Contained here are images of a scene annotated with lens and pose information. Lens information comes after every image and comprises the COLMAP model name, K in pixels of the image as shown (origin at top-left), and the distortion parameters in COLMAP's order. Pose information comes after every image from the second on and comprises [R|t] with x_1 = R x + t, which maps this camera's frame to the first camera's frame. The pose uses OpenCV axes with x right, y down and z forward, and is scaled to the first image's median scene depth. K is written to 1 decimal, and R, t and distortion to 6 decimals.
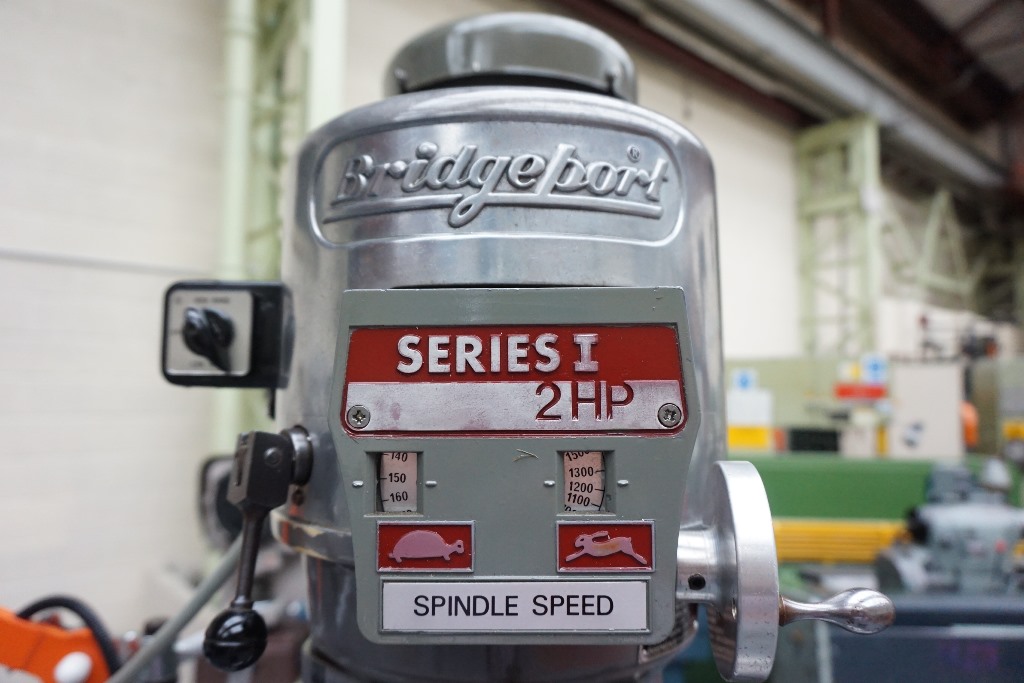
lens RADIAL K [[693.6, 0, 512.0], [0, 693.6, 341.5], [0, 0, 1]] dist [-0.020703, 0.001078]
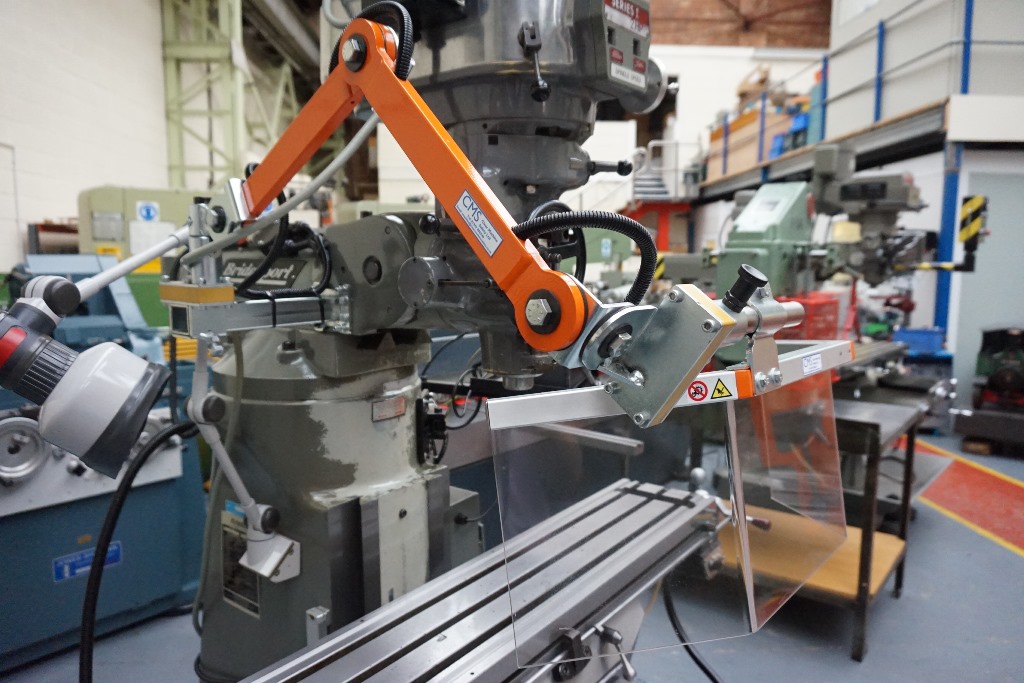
lens RADIAL K [[691.4, 0, 516.4], [0, 691.4, 344.4], [0, 0, 1]] dist [-0.036479, 0.005795]
pose [[0.602631, -0.107527, 0.790743, -3.476601], [-0.046441, 0.984476, 0.169264, 1.203676], [-0.796668, -0.138726, 0.588282, -0.948221]]
